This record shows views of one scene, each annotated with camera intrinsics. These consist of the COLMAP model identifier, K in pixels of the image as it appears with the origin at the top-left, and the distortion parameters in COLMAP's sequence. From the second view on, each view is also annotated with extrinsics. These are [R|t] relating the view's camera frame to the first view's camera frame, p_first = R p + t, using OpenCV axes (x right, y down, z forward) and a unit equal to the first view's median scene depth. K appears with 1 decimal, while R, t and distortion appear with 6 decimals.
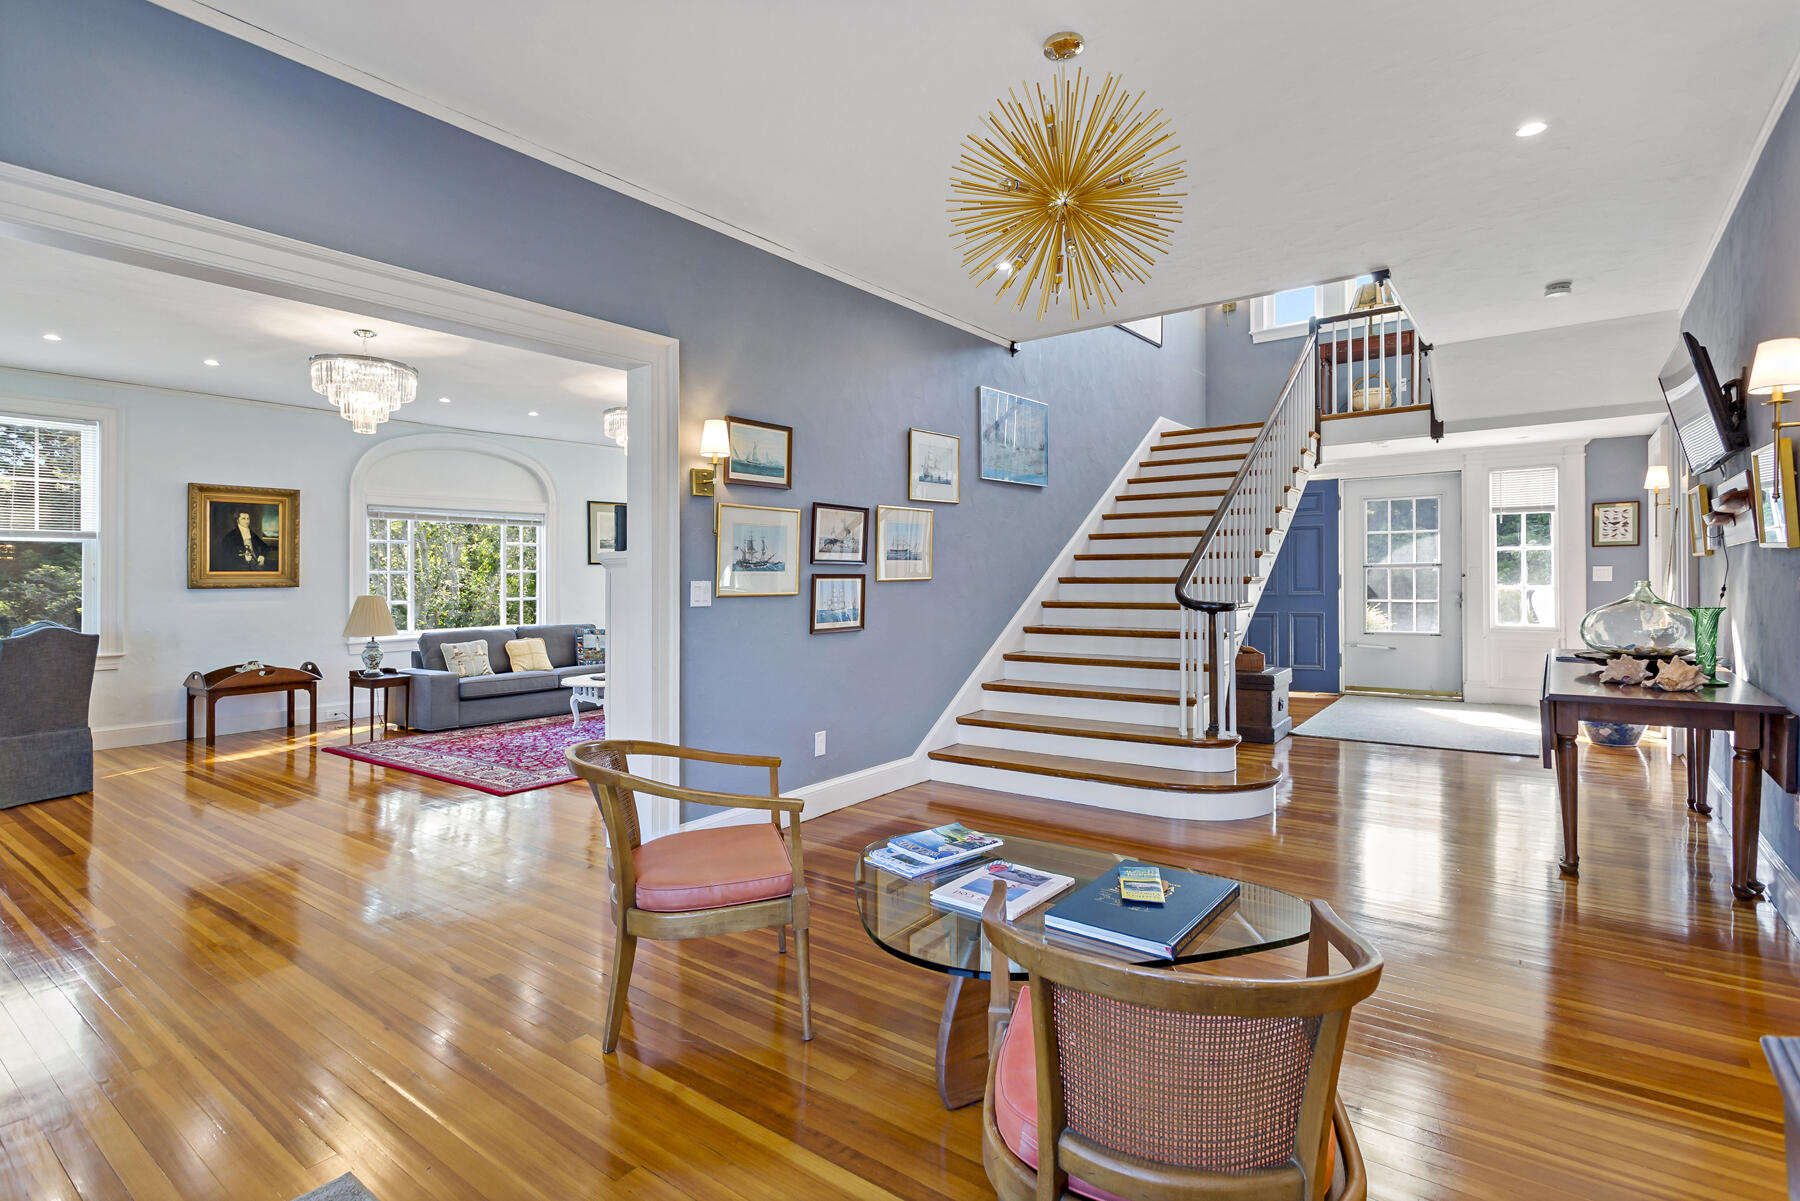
lens RADIAL K [[872.1, 0, 898.1], [0, 872.1, 572.9], [0, 0, 1]] dist [-0.019121, 0.010609]
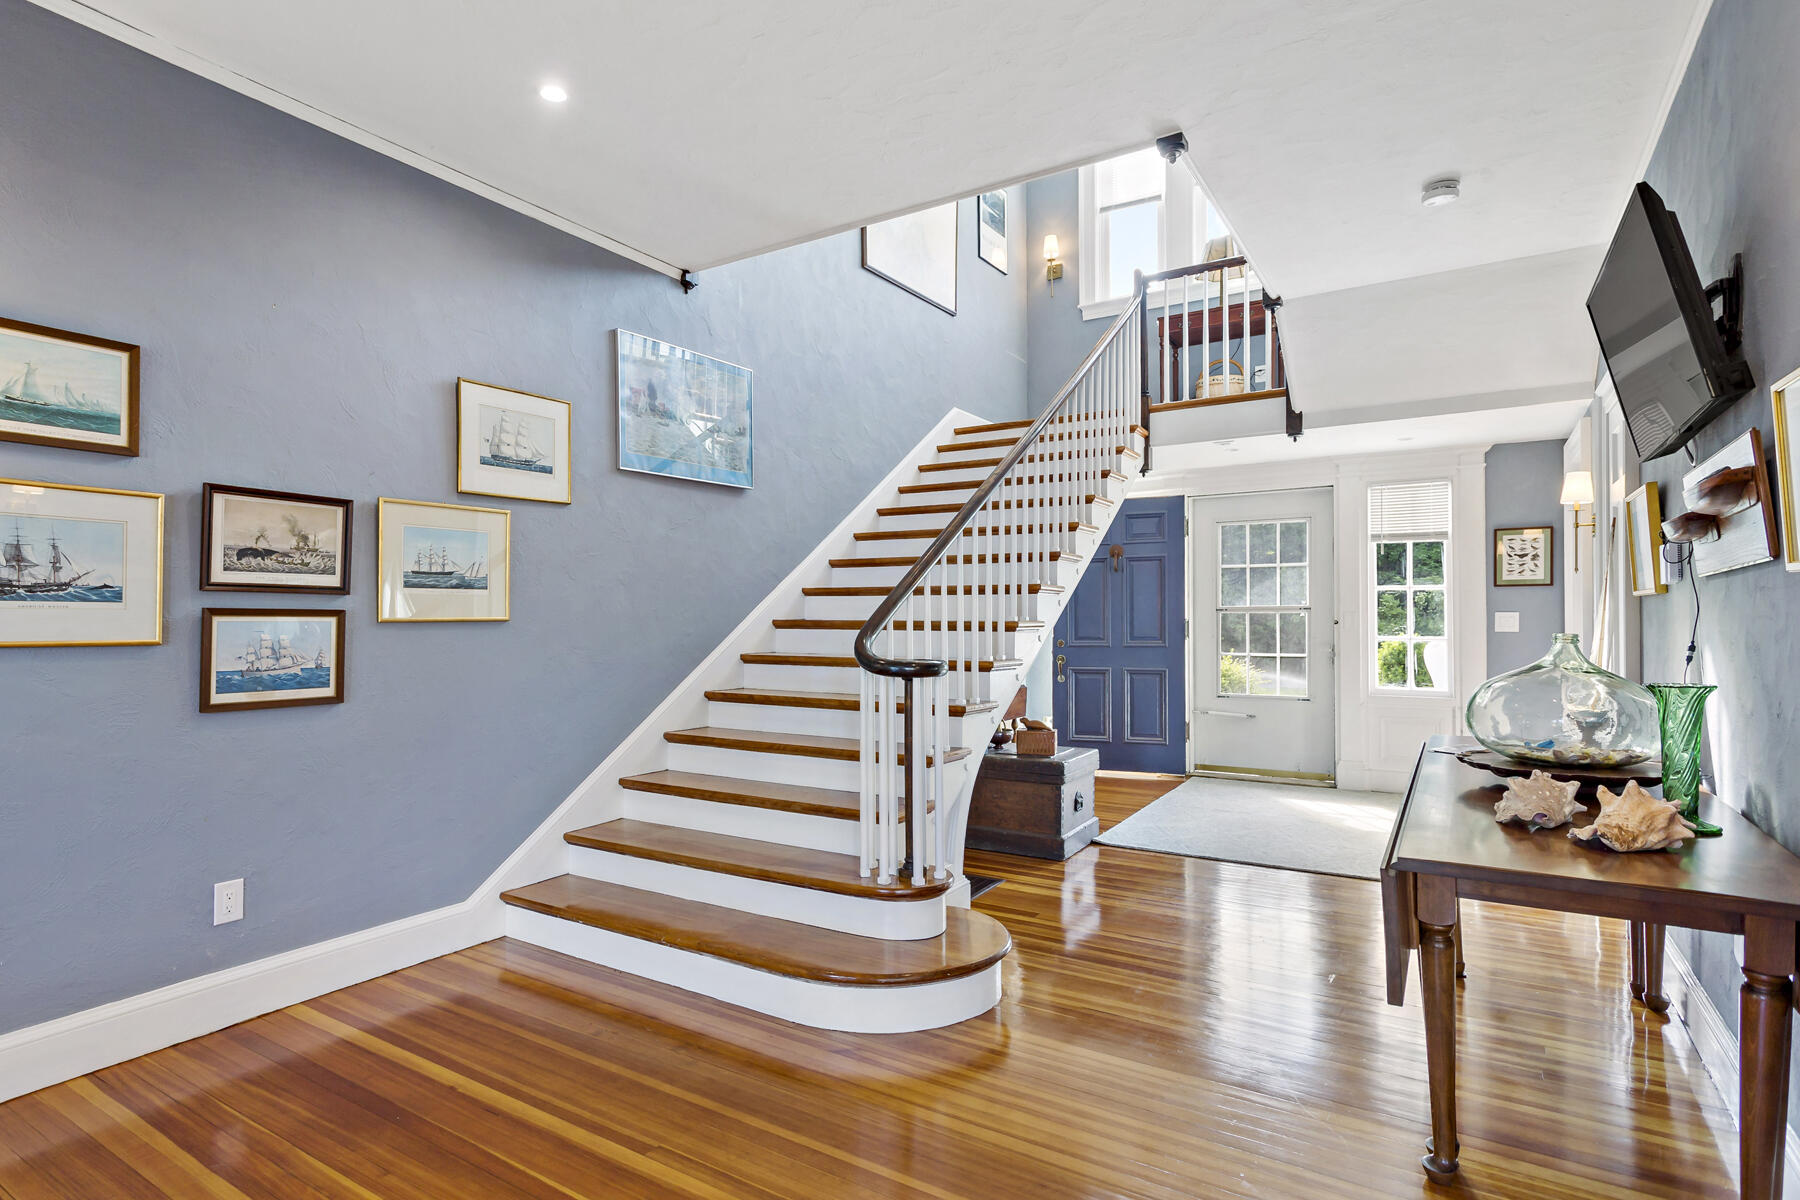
lens RADIAL K [[901.9, 0, 900.0], [0, 901.9, 600.0], [0, 0, 1]] dist [-0.018696, 0.012648]
pose [[0.996333, 0.012444, 0.084653, 0.257459], [-0.011065, 0.999799, -0.016741, 0.000620], [-0.084844, 0.015743, 0.996270, 0.310182]]
